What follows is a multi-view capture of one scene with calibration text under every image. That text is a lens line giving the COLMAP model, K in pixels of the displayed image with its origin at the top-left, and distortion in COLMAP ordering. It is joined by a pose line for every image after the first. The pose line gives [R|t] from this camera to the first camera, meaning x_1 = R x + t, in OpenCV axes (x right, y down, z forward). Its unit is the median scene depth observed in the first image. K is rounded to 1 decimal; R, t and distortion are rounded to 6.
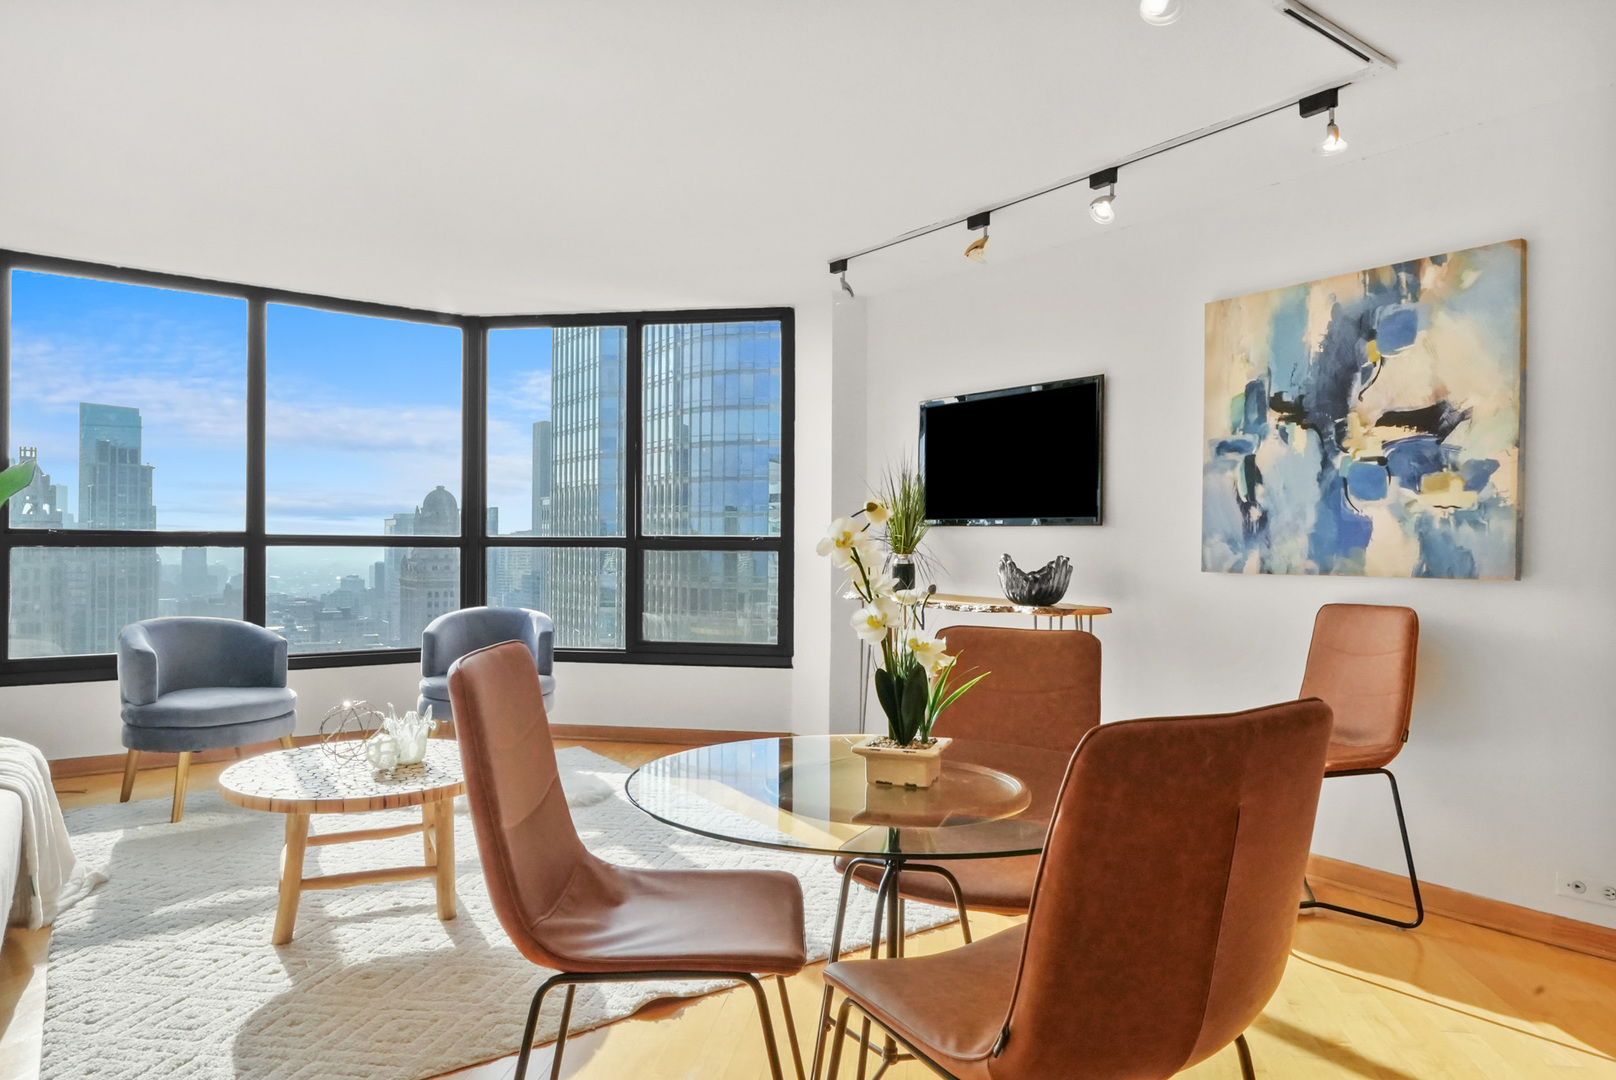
lens RADIAL K [[989.9, 0, 808.0], [0, 989.9, 540.0], [0, 0, 1]] dist [-0.003188, -0.001359]
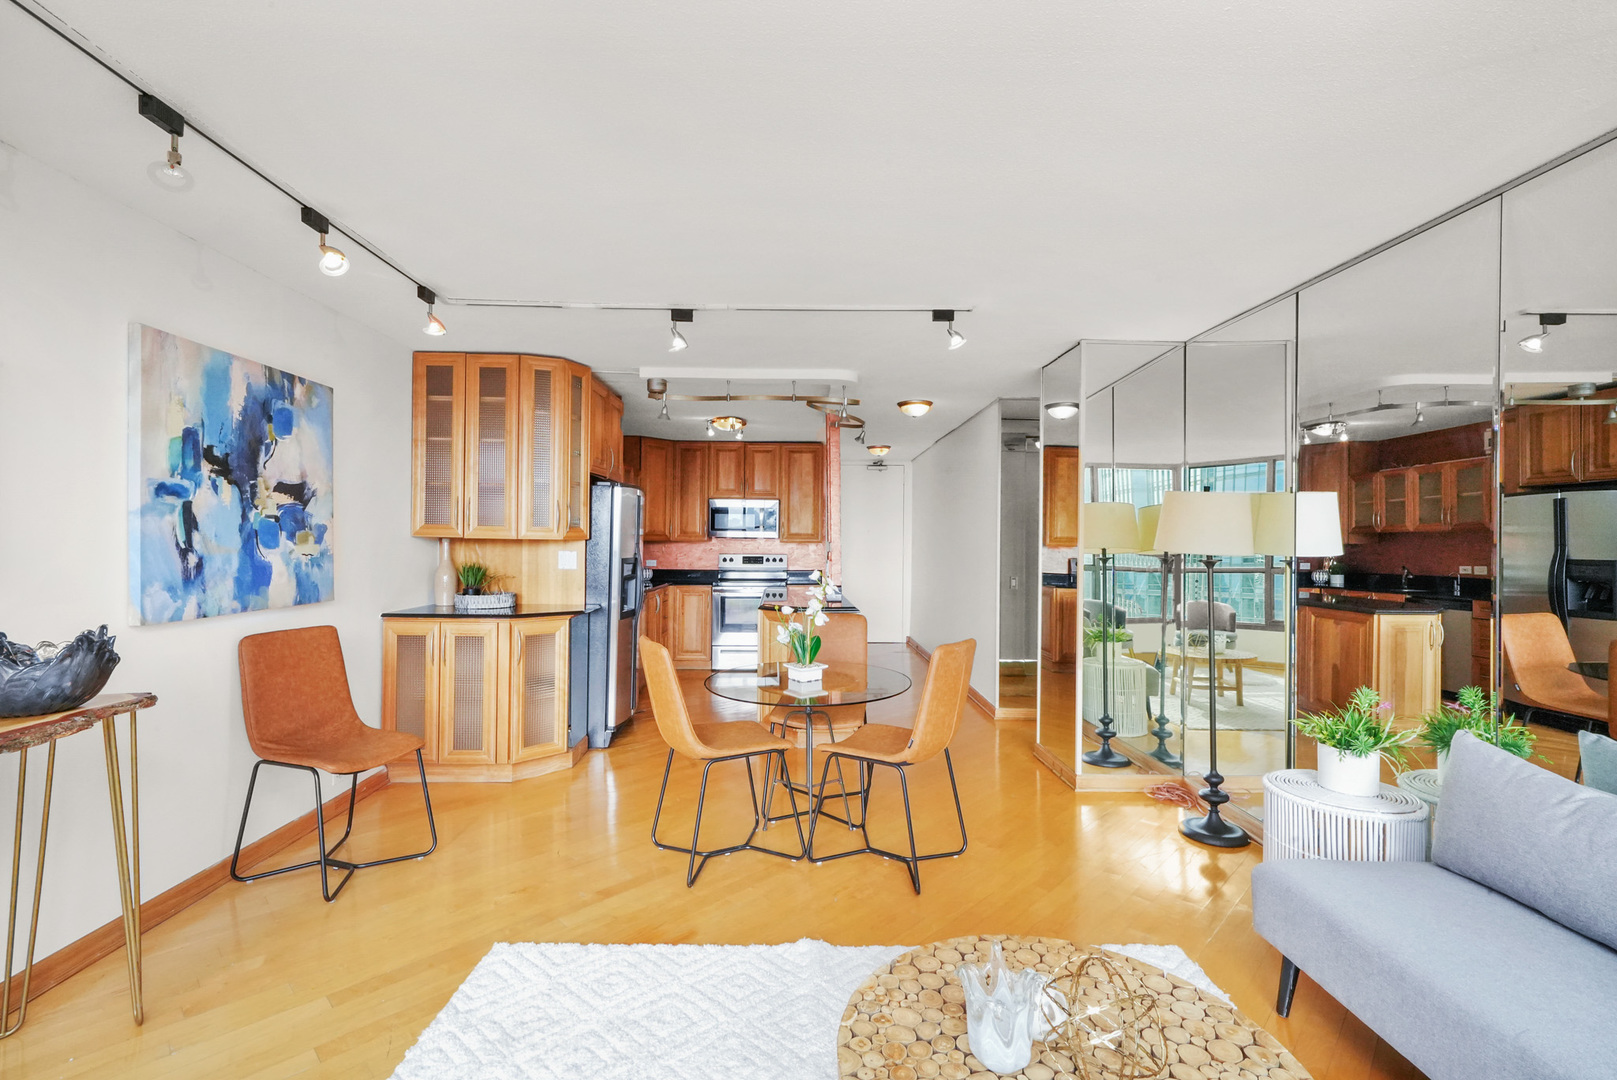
lens RADIAL K [[721.7, 0, 805.6], [0, 721.7, 541.1], [0, 0, 1]] dist [0.007311, 0.000276]
pose [[-0.813919, -0.012336, 0.580848, -0.470182], [-0.016571, 0.999861, -0.001984, -0.052910], [-0.580742, -0.011240, -0.814010, 1.195706]]
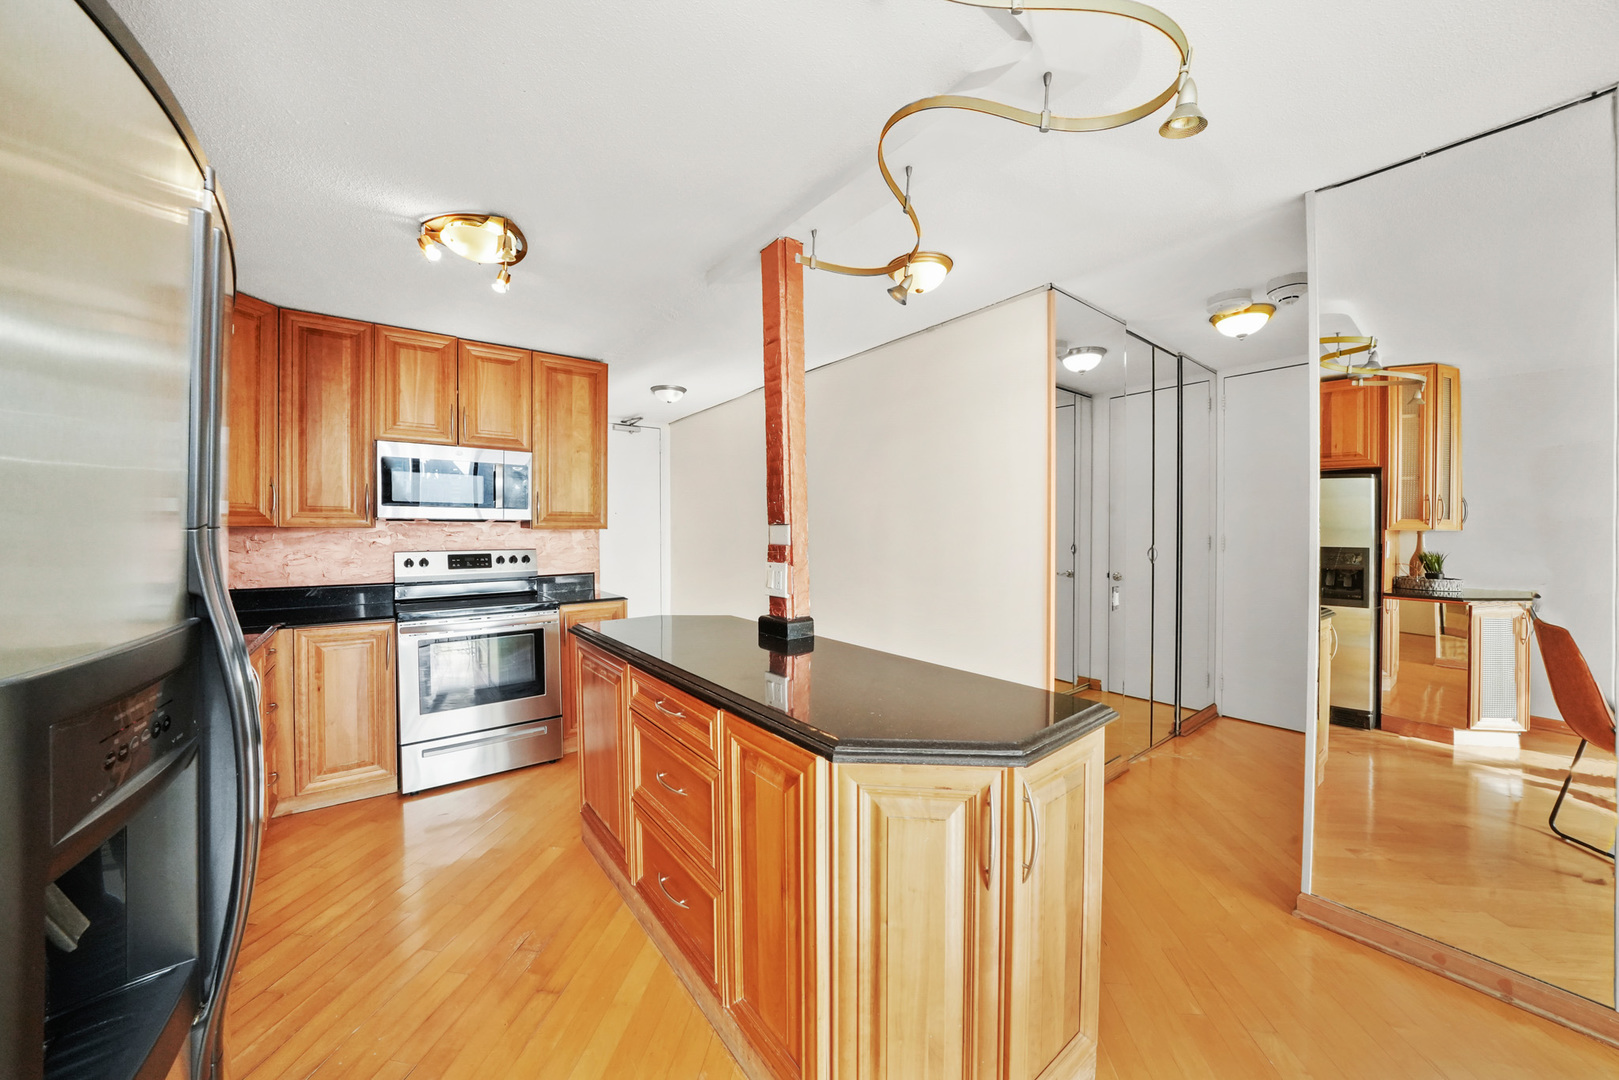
lens RADIAL K [[558.4, 0, 802.4], [0, 558.4, 540.2], [0, 0, 1]] dist [-0.023670, 0.000074]
pose [[-0.999877, -0.004313, -0.015085, 0.390674], [-0.004428, 0.999961, 0.007630, -0.041138], [0.015052, 0.007696, -0.999857, 0.437117]]
